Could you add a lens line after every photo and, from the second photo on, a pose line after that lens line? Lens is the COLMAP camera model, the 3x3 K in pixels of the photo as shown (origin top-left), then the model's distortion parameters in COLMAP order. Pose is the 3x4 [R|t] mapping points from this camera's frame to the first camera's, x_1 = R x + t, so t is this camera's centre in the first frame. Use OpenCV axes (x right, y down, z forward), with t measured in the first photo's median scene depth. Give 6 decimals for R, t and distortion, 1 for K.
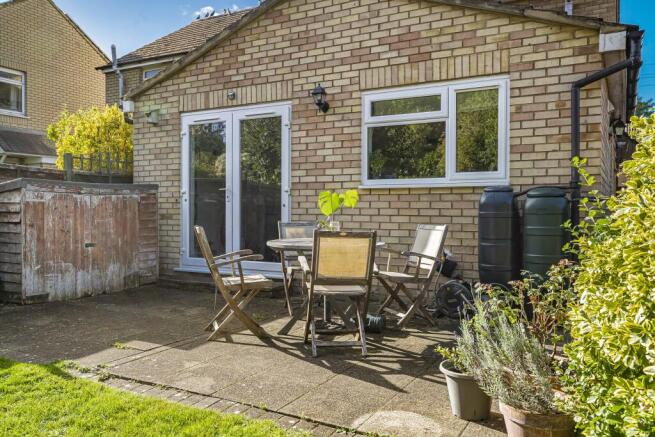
lens RADIAL K [[539.0, 0, 326.0], [0, 539.0, 216.3], [0, 0, 1]] dist [0.007128, 0.023820]
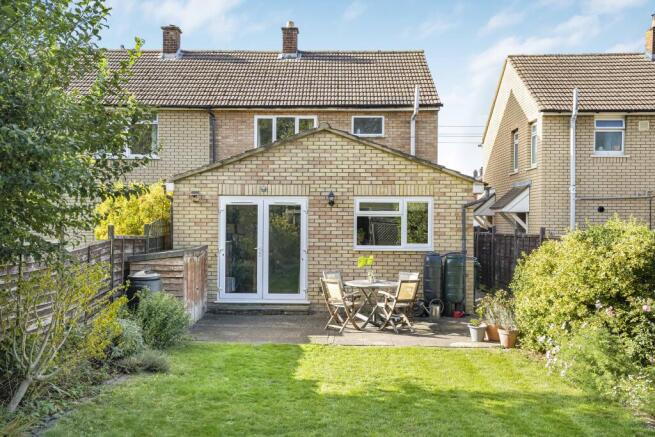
lens RADIAL K [[662.6, 0, 325.2], [0, 662.6, 221.1], [0, 0, 1]] dist [0.139834, 0.000000]
pose [[0.874668, 0.002436, 0.484717, -1.129362], [-0.000042, 0.999988, -0.004950, -0.142862], [-0.484723, 0.004309, 0.874657, -0.917496]]
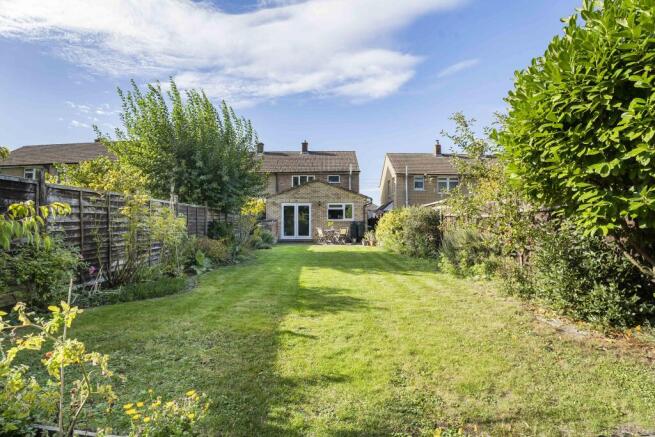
lens RADIAL K [[301.5, 0, 330.0], [0, 301.5, 220.8], [0, 0, 1]] dist [-0.000696, 0.000118]
pose [[0.859444, -0.000765, 0.511229, -1.477979], [0.008587, 0.999879, -0.012939, -0.015683], [-0.511157, 0.015510, 0.859347, -1.614786]]
